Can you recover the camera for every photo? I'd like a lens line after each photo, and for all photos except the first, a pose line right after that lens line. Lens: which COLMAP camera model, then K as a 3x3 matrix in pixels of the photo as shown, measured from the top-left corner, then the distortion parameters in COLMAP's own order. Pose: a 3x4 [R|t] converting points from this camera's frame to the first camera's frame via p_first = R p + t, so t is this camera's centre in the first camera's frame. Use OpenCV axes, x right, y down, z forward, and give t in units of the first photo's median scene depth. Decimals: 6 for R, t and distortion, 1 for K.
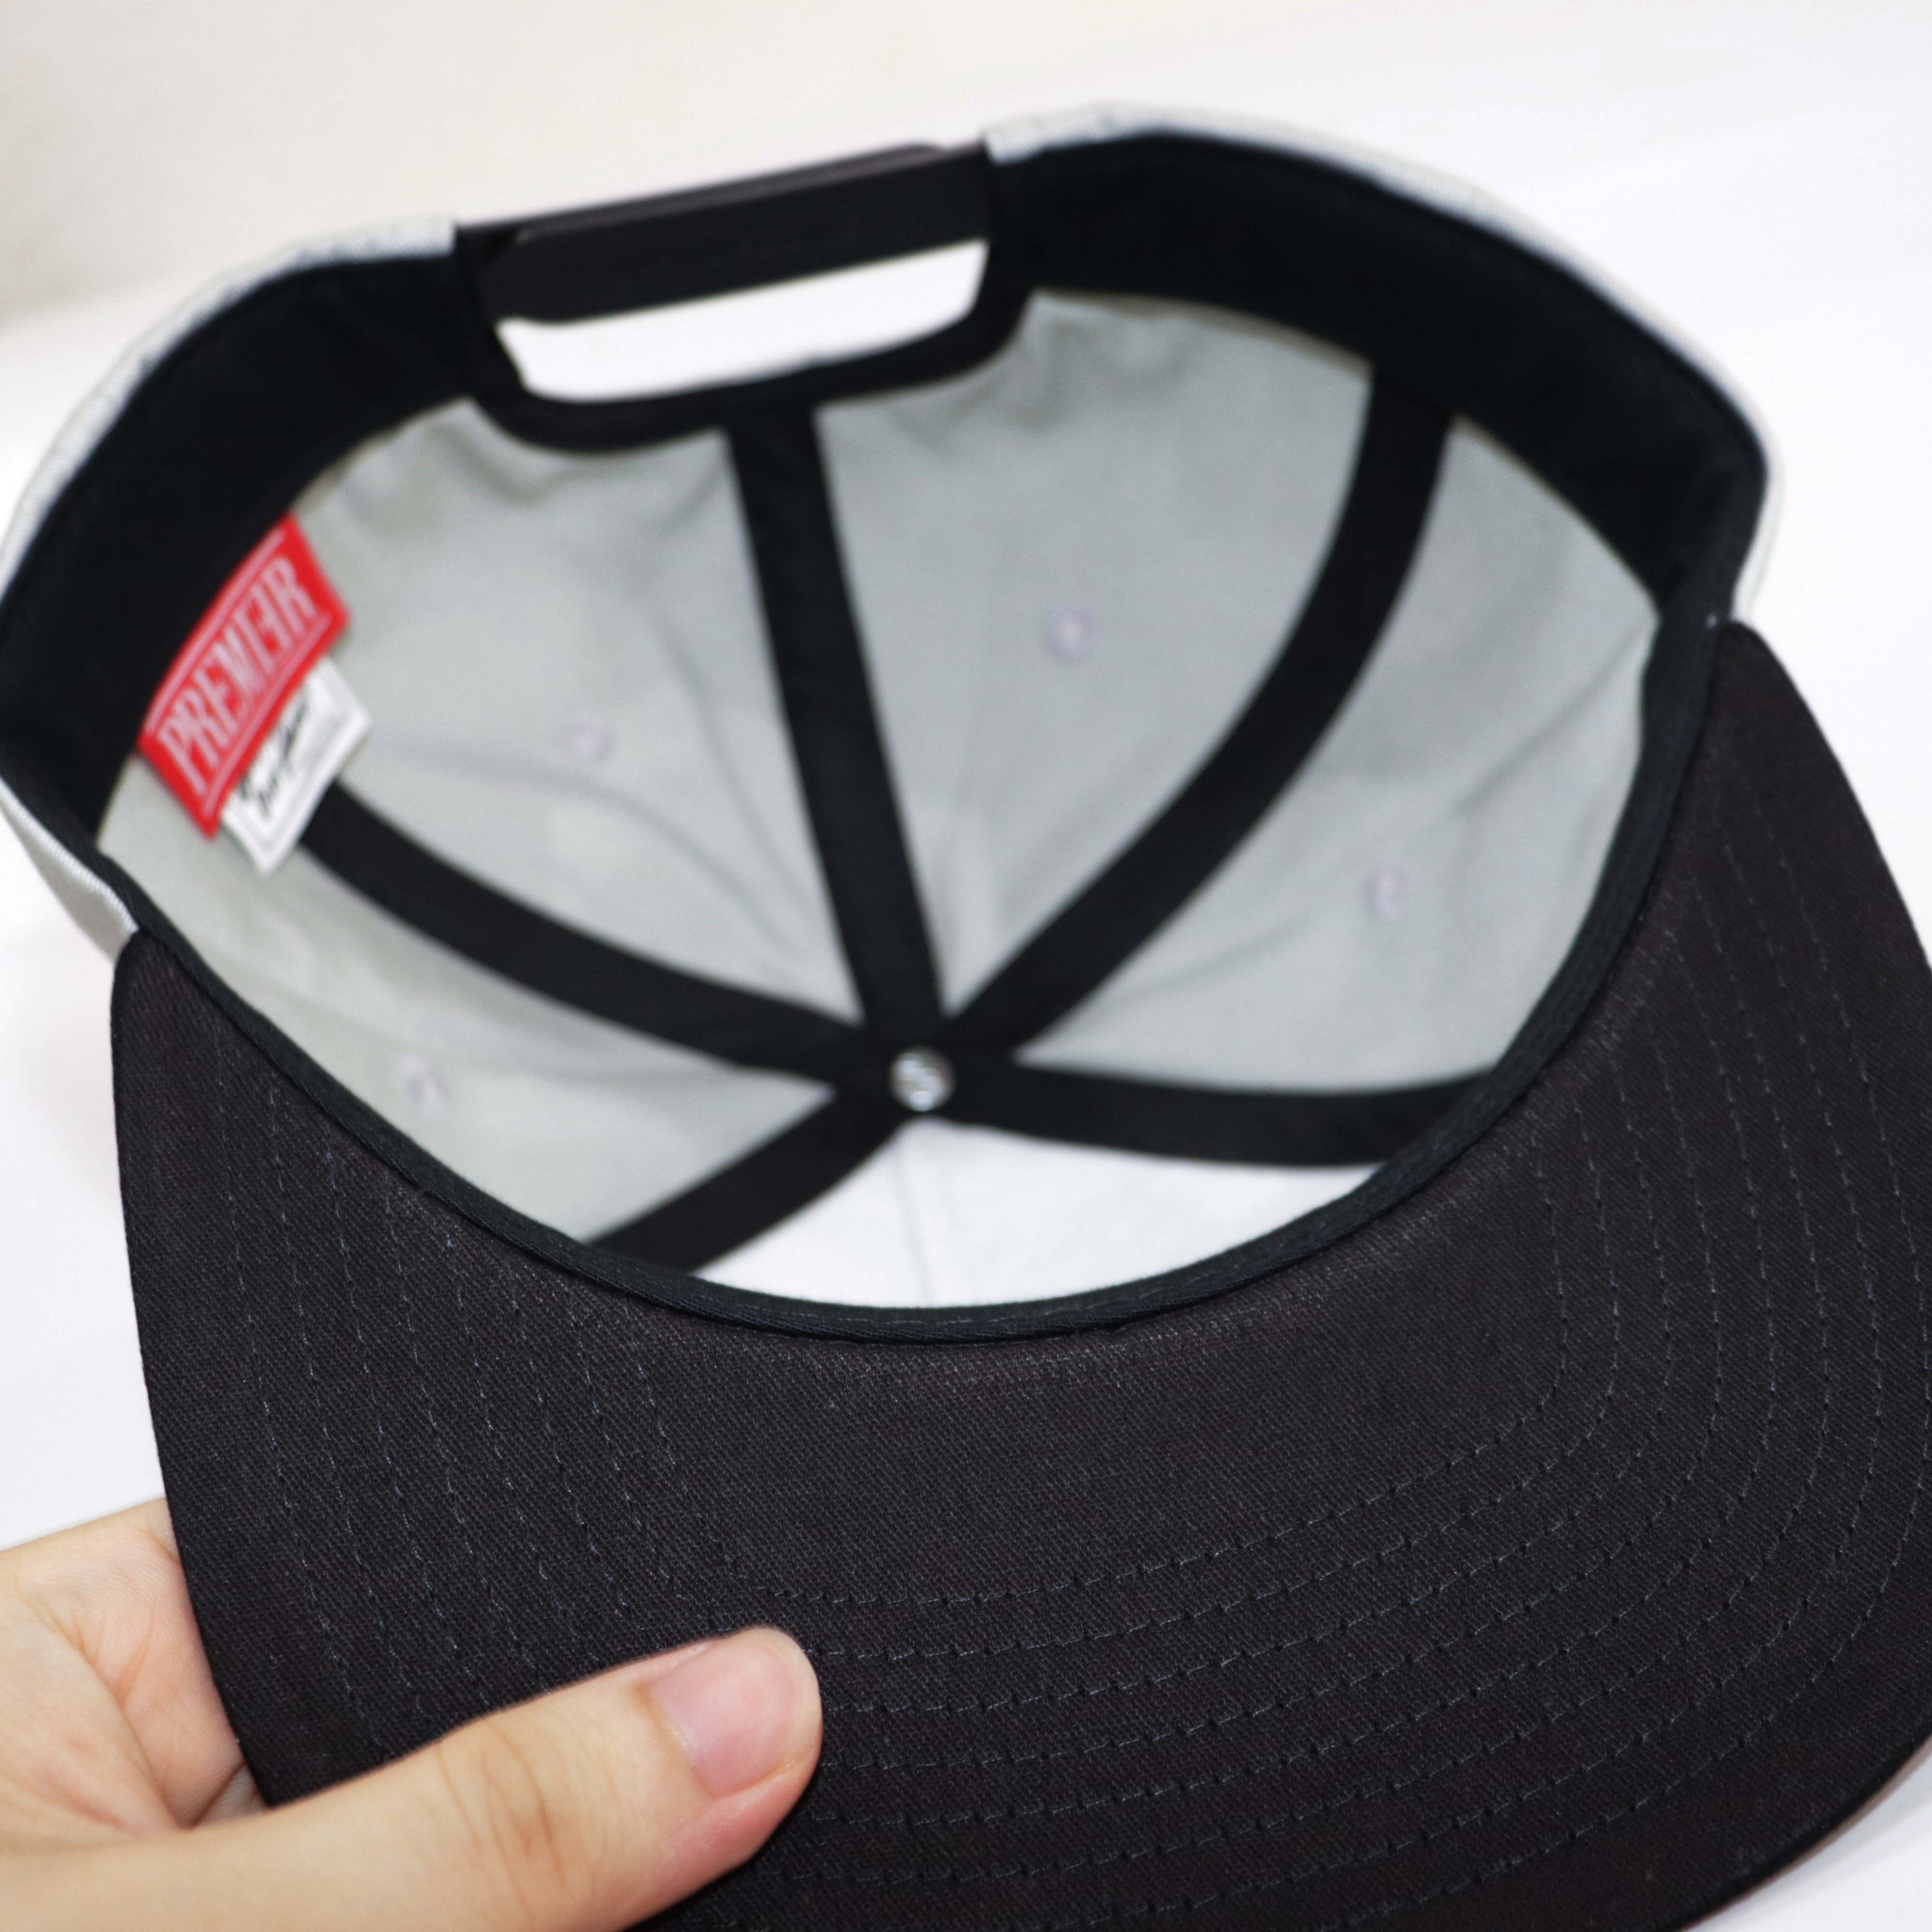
lens RADIAL K [[2705.1, 0, 966.0], [0, 2705.1, 966.0], [0, 0, 1]] dist [-0.131614, 0.055745]
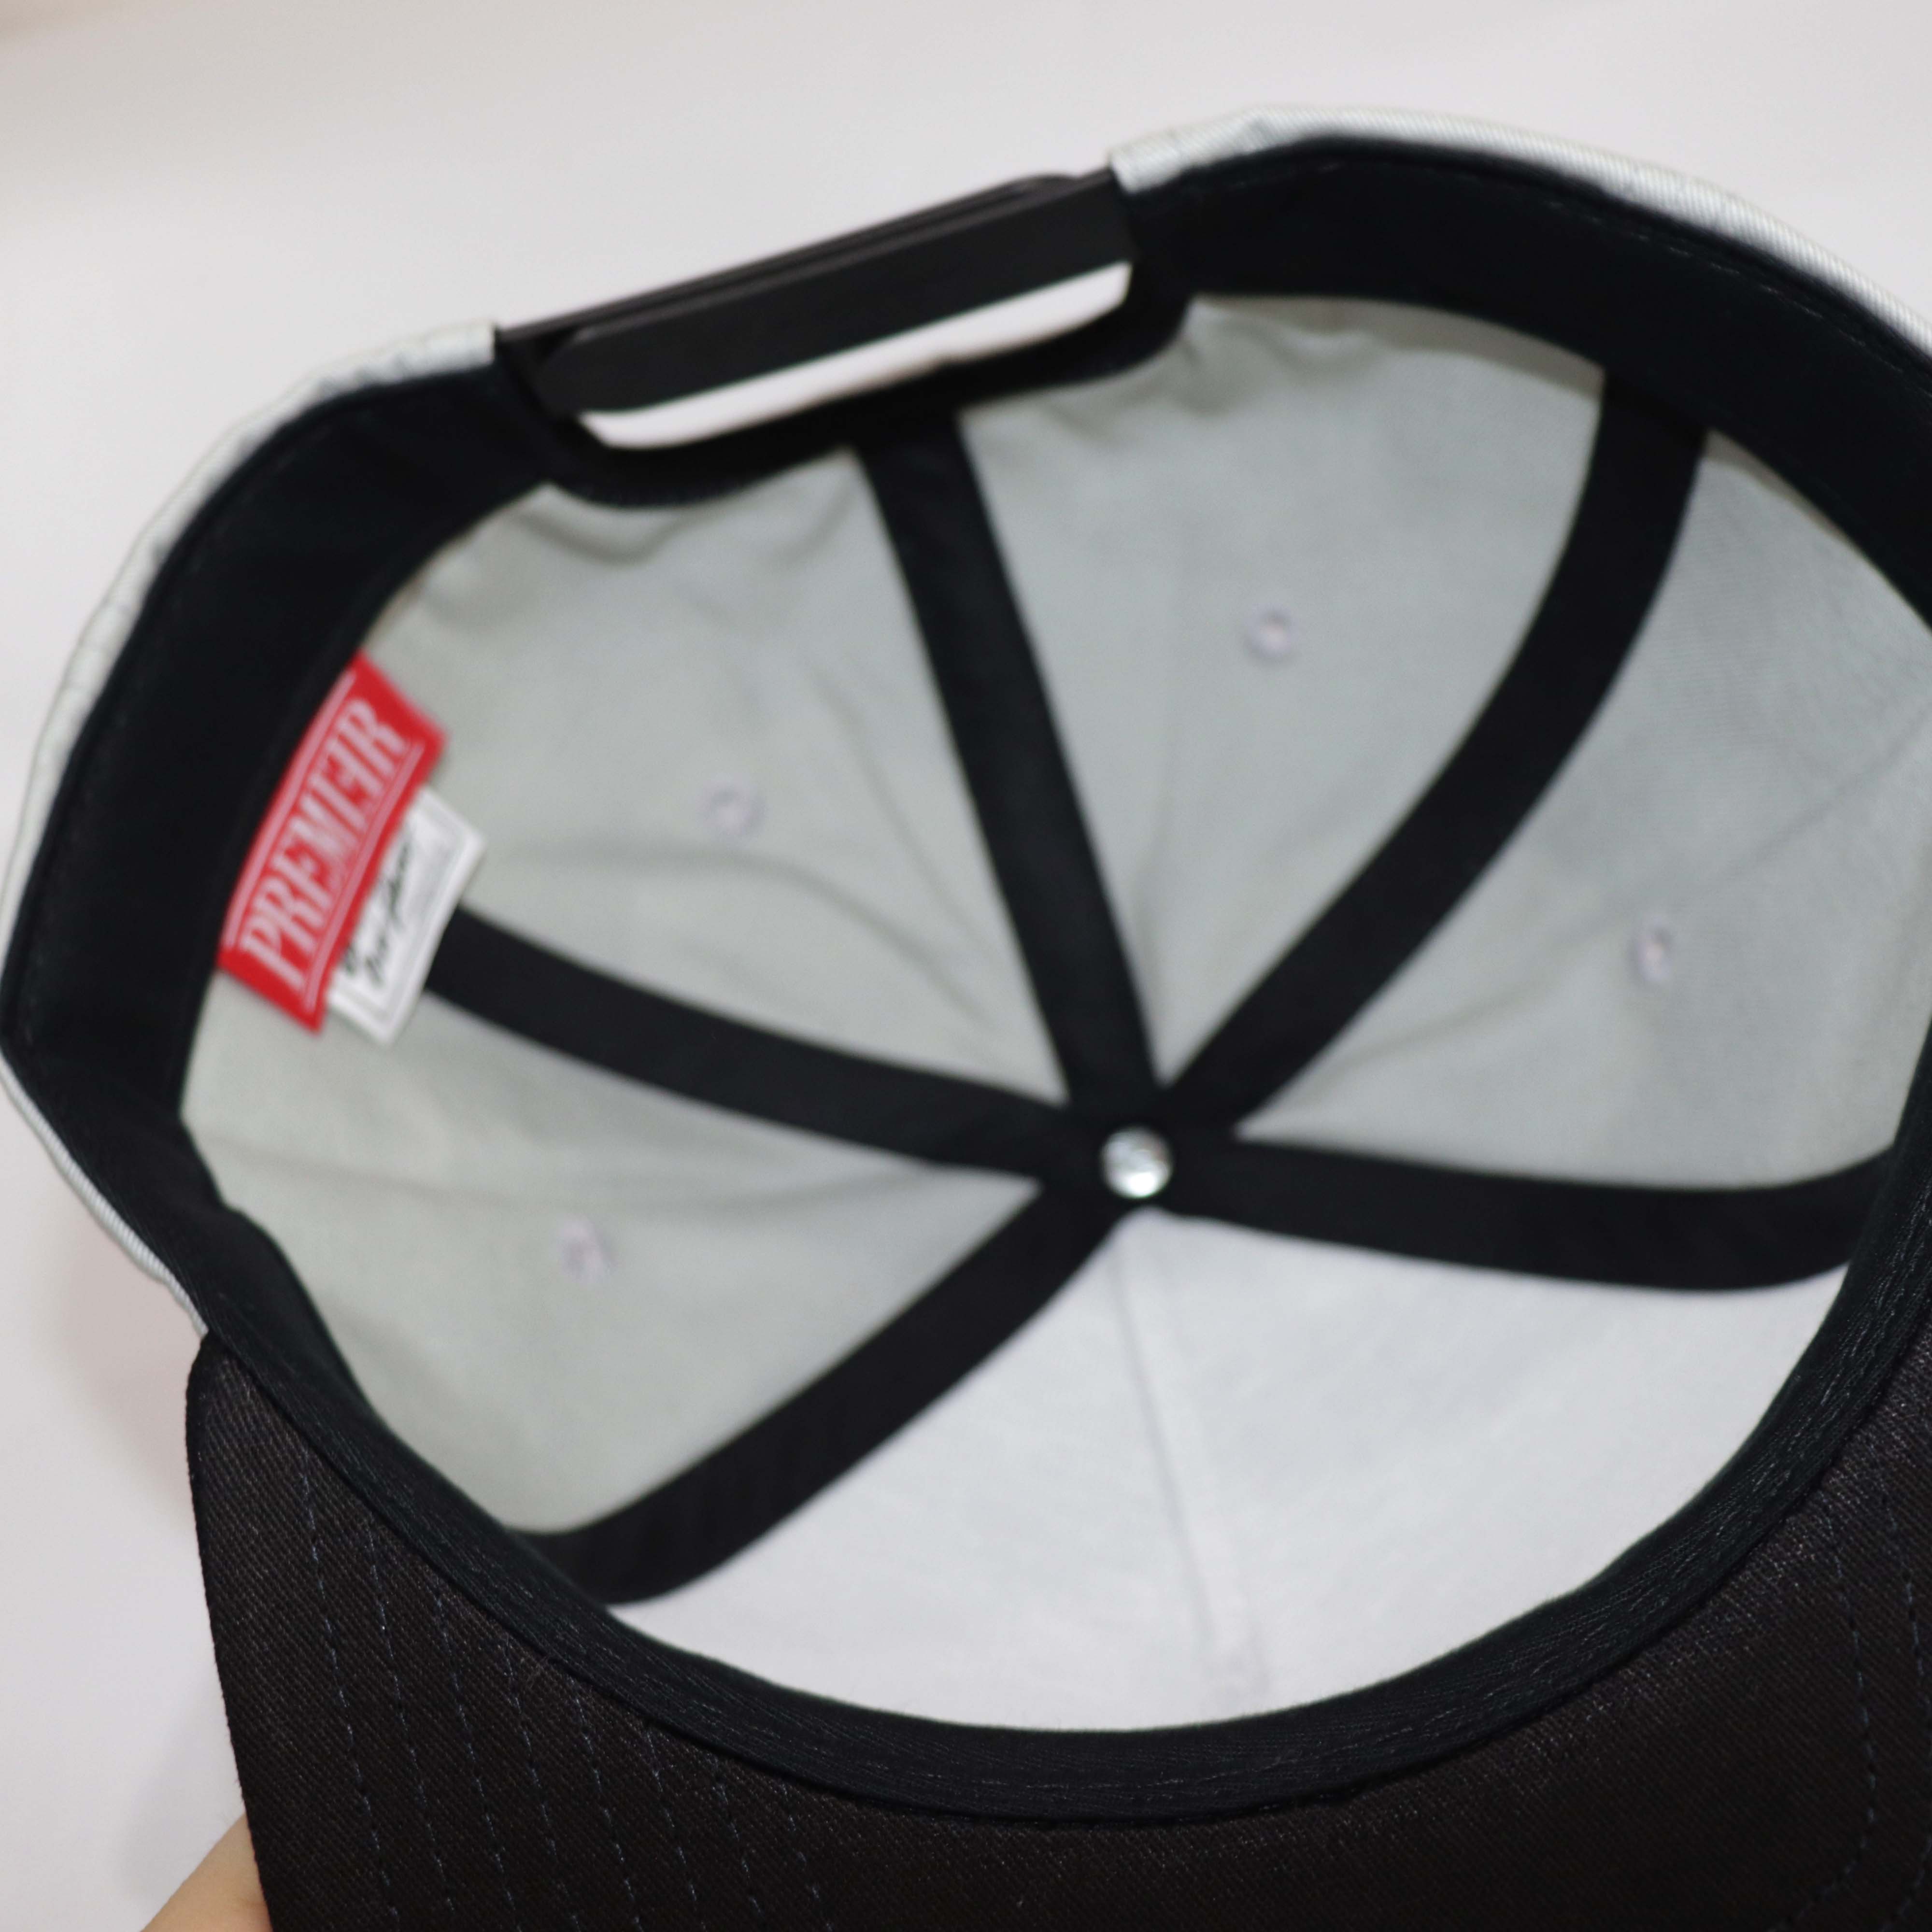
lens RADIAL K [[2705.1, 0, 966.0], [0, 2705.1, 966.0], [0, 0, 1]] dist [-0.131614, 0.055745]
pose [[0.991525, -0.069600, -0.109697, 0.032750], [0.087931, 0.981114, 0.172287, -0.198695], [0.095634, -0.180472, 0.978920, 0.138859]]
